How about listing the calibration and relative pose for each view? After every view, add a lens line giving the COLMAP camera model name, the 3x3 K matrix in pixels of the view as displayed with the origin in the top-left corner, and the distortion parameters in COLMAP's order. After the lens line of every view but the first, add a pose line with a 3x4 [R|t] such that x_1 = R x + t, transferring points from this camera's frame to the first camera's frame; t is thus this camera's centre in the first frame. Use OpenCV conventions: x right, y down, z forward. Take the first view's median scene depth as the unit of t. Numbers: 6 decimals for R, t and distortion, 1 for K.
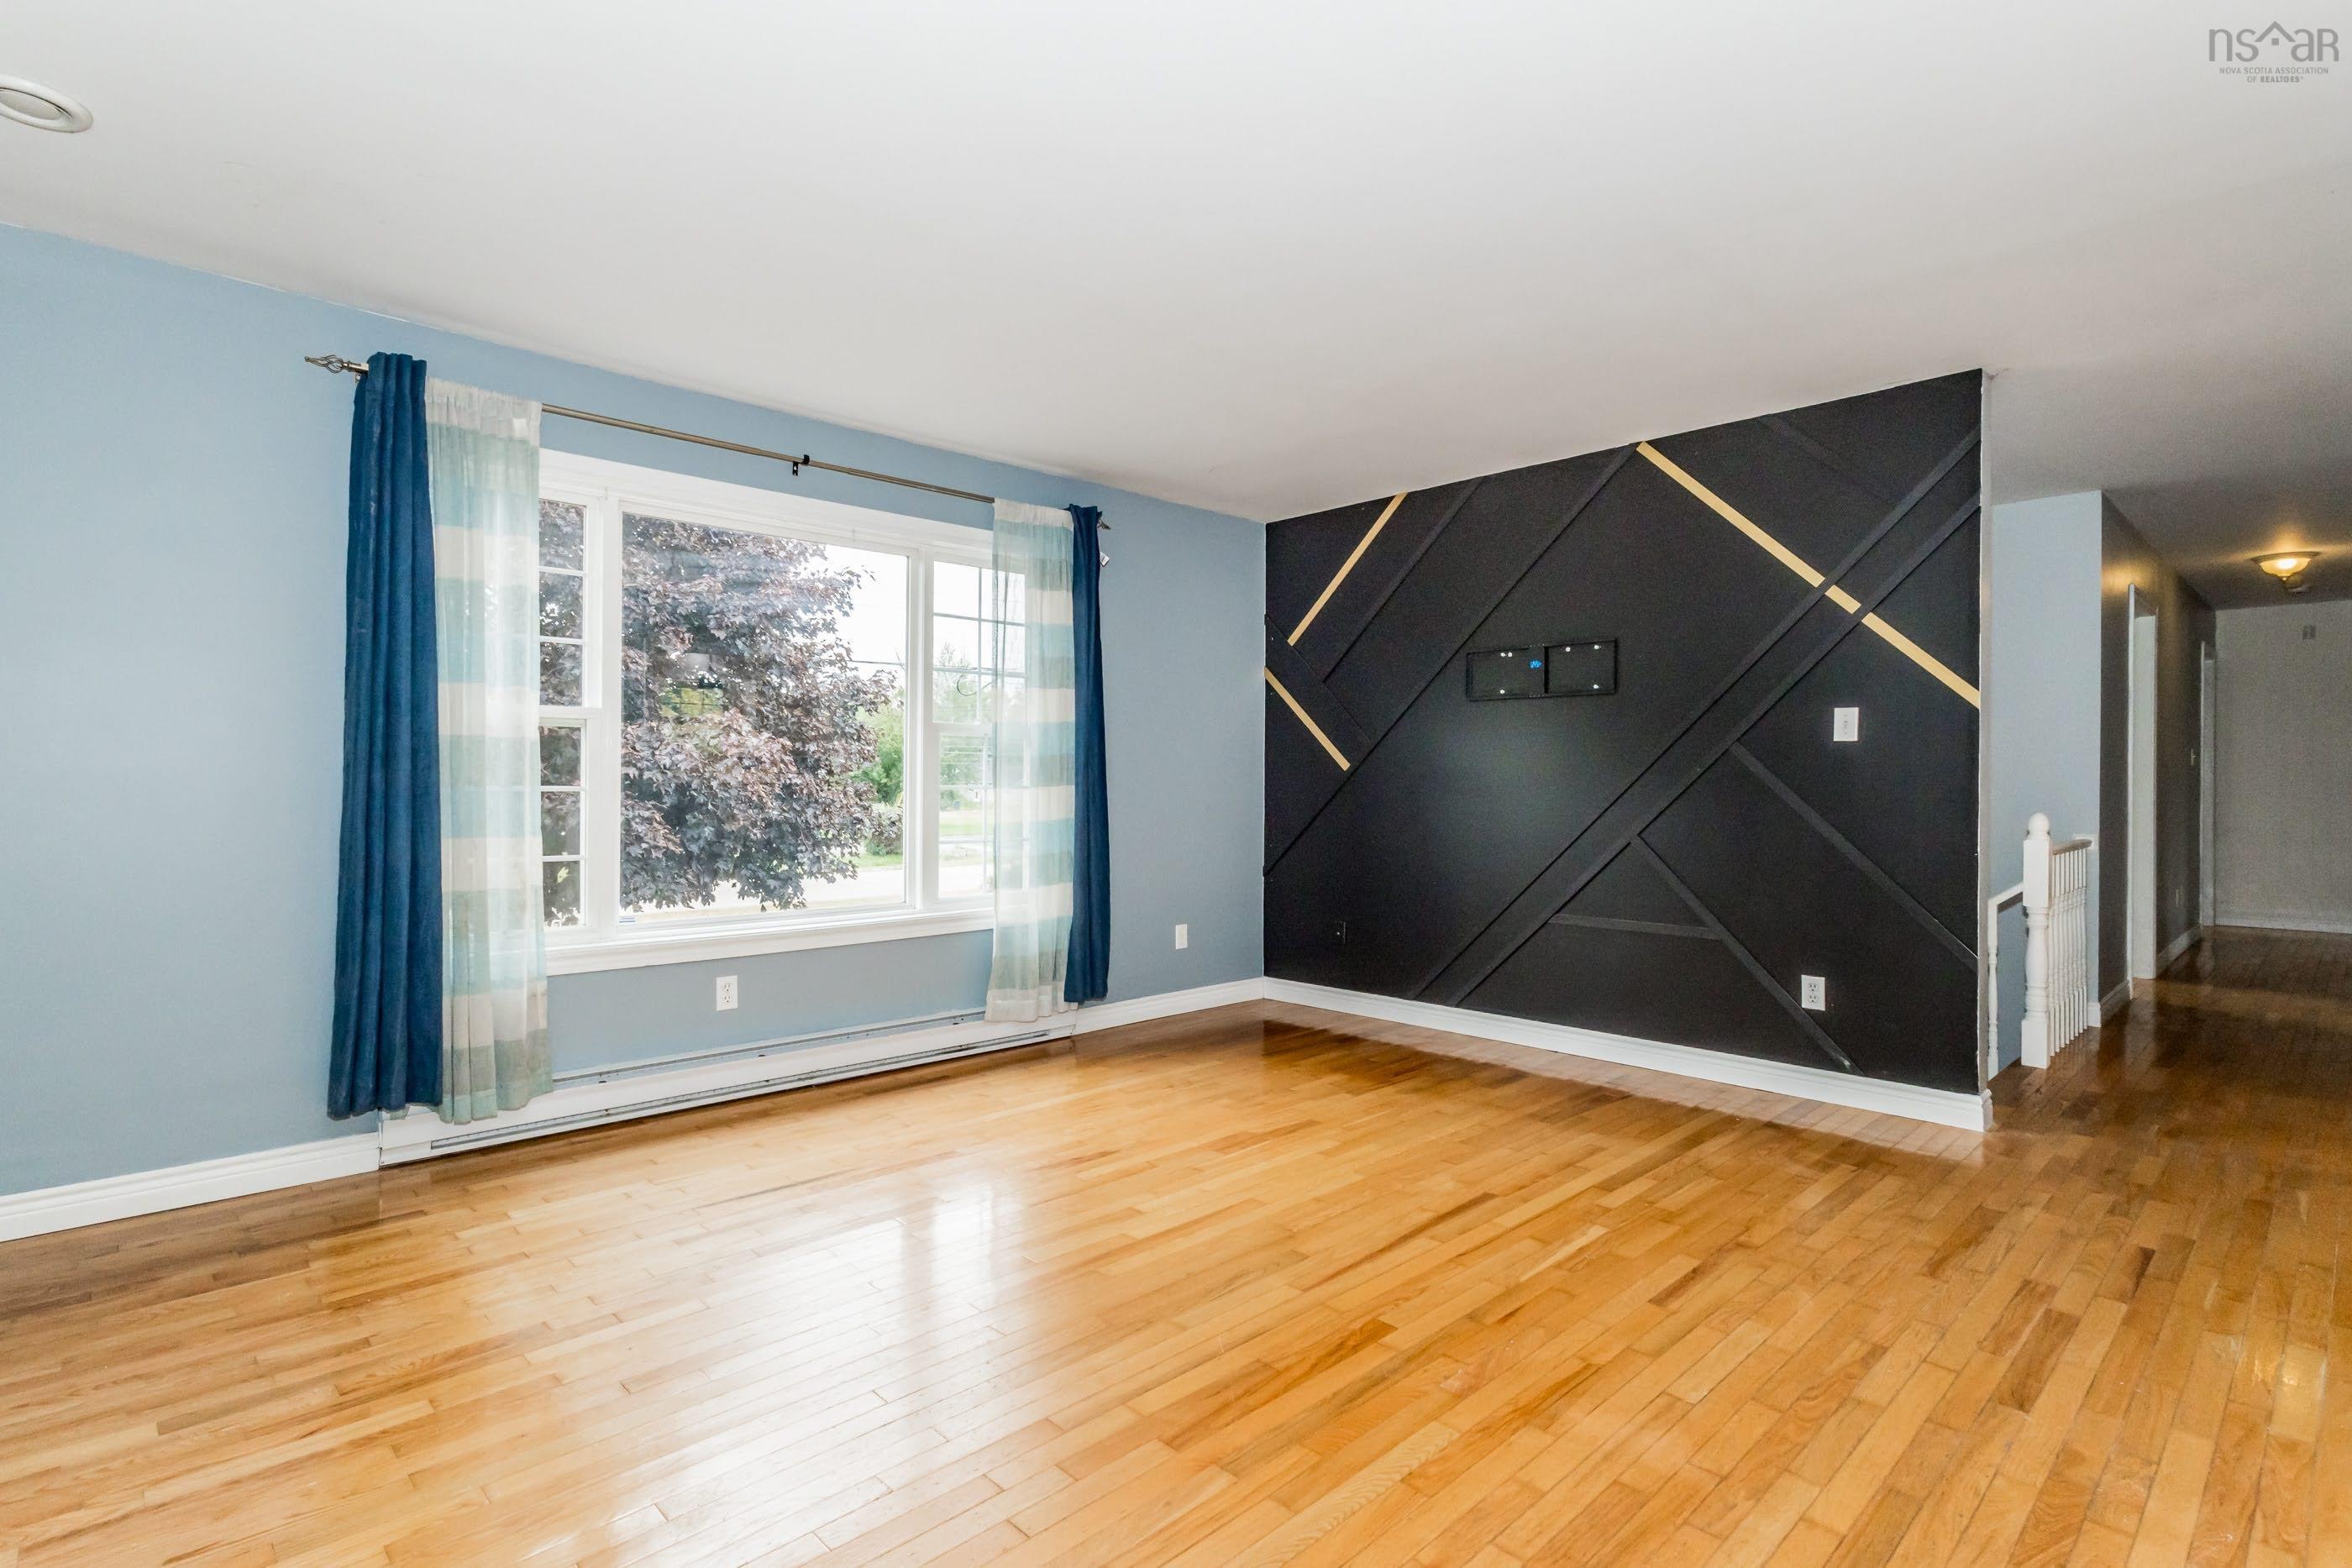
lens RADIAL K [[1099.1, 0, 1183.7], [0, 1099.1, 783.8], [0, 0, 1]] dist [-0.004113, 0.001282]
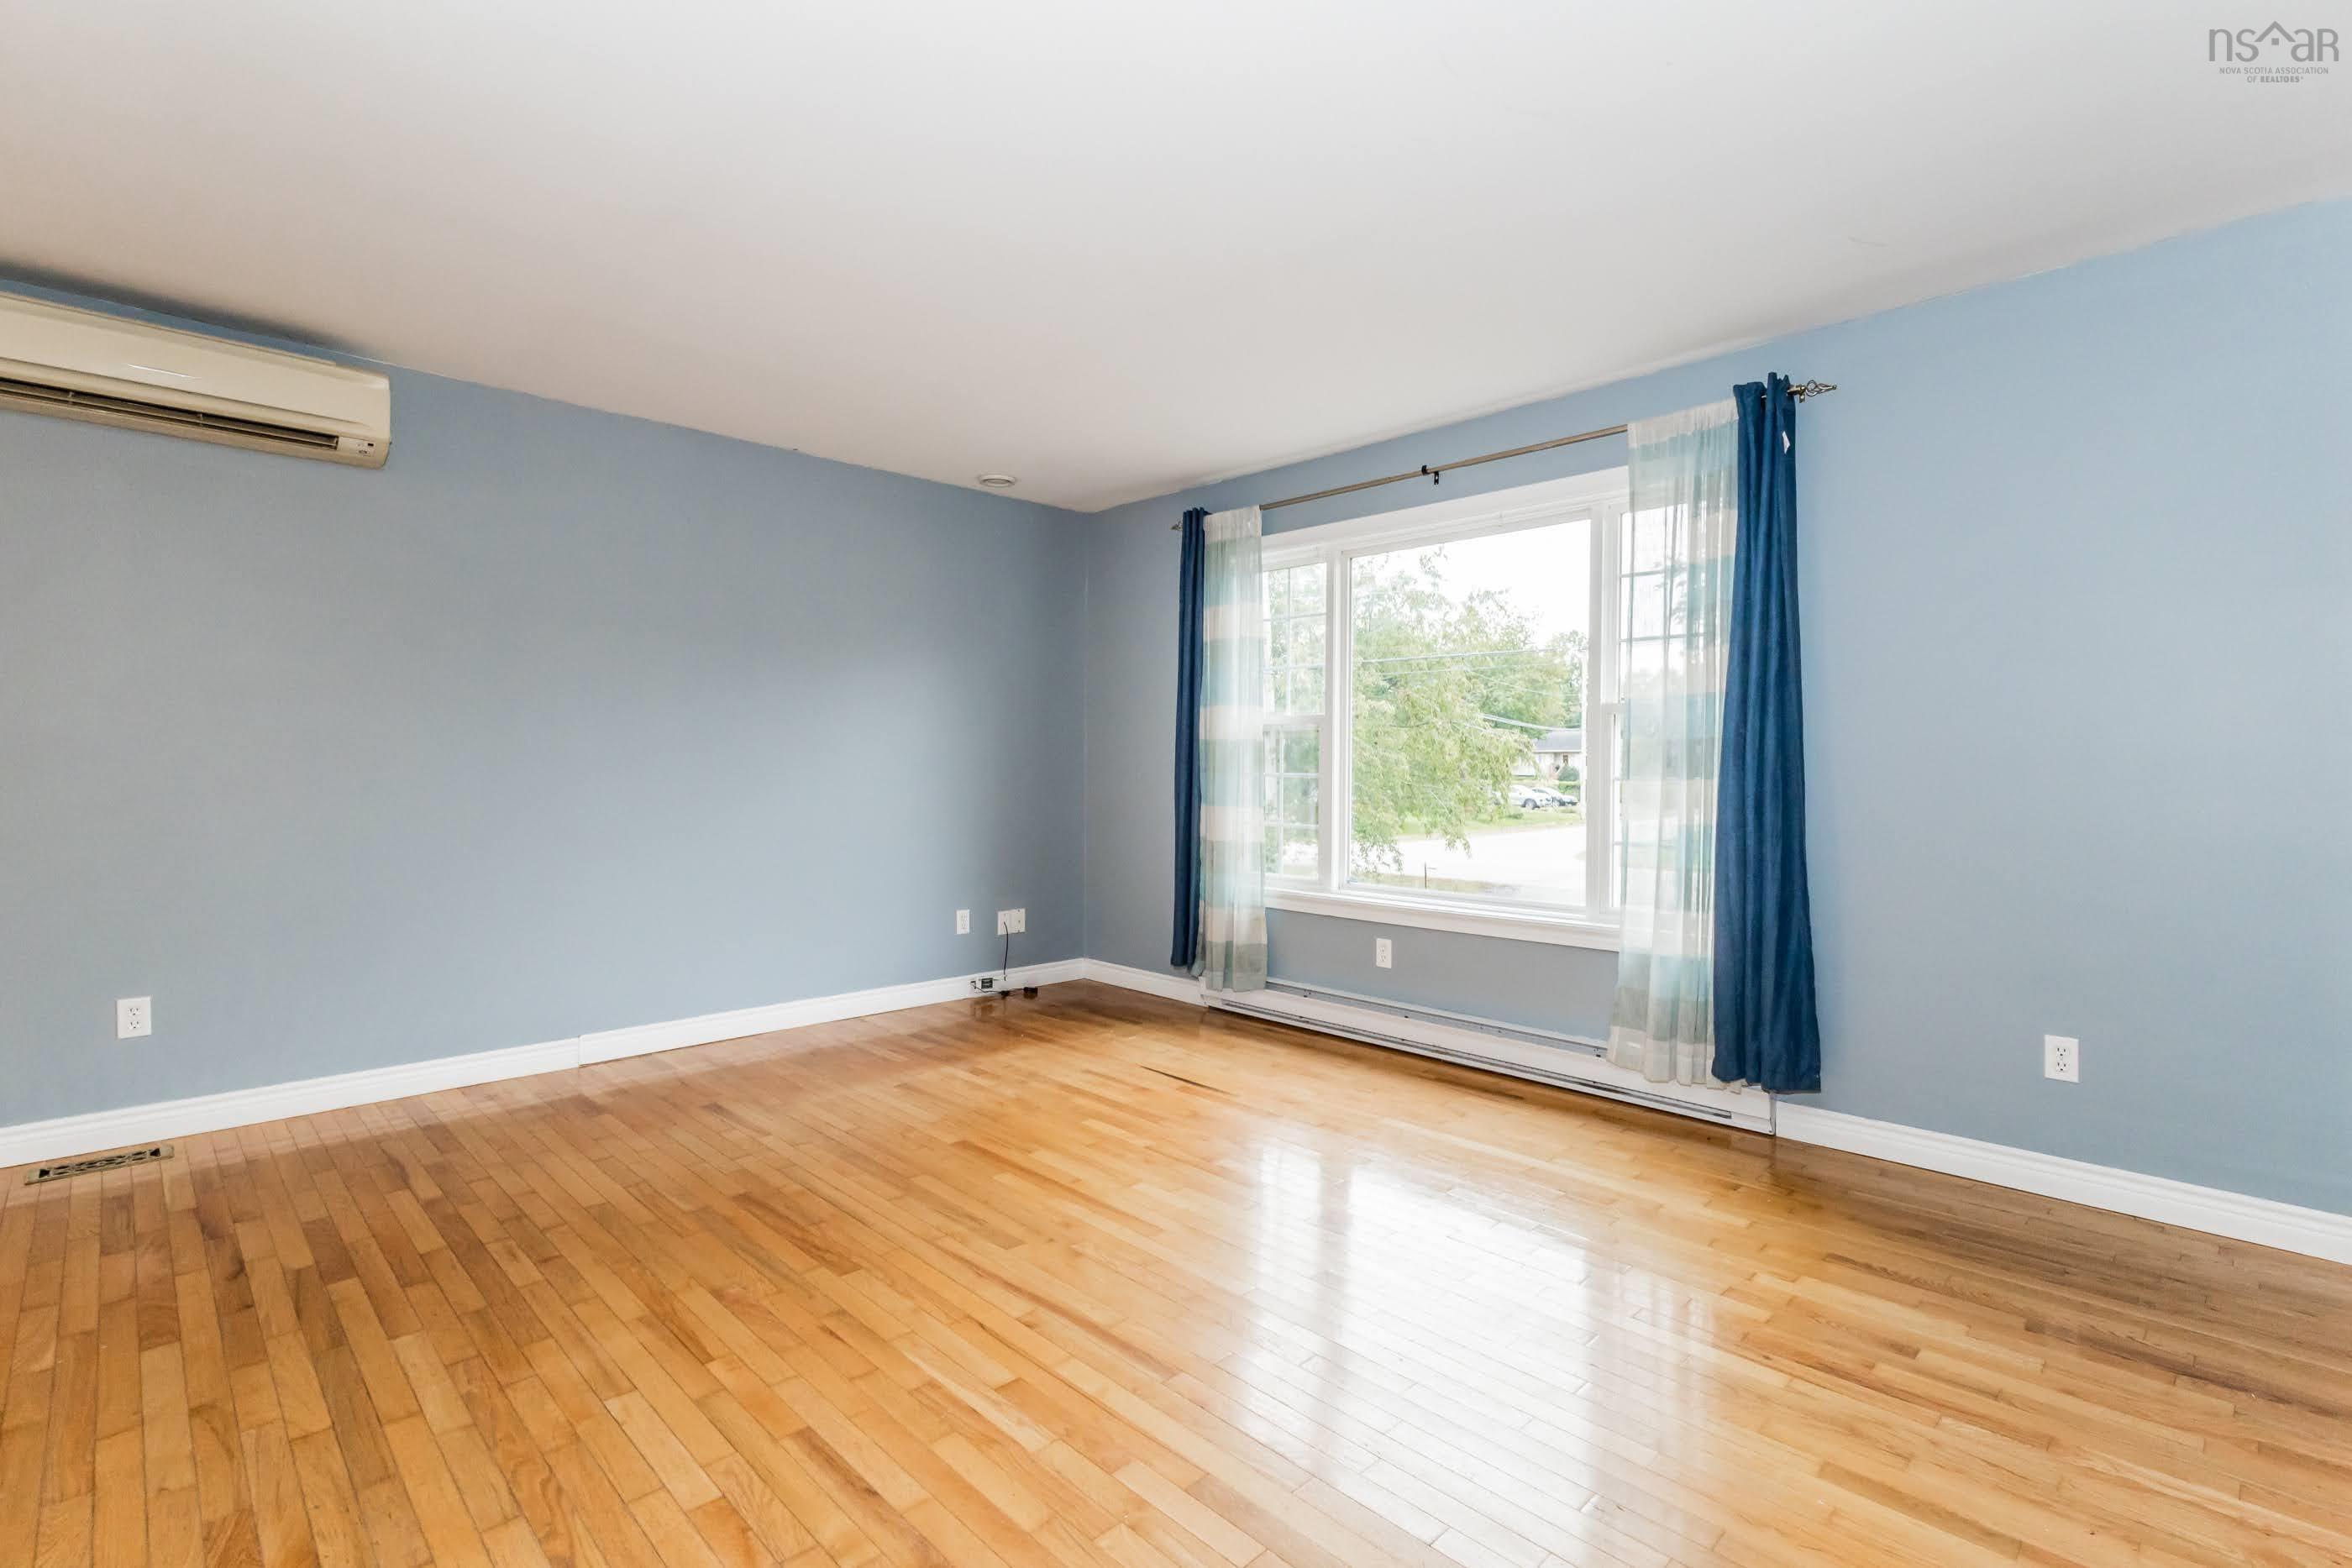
lens RADIAL K [[1099.1, 0, 1183.7], [0, 1099.1, 783.8], [0, 0, 1]] dist [-0.004113, 0.001282]
pose [[0.017526, 0.012787, -0.999765, 0.776060], [-0.005533, 0.999904, 0.012692, -0.002691], [0.999831, 0.005309, 0.017595, 0.801763]]
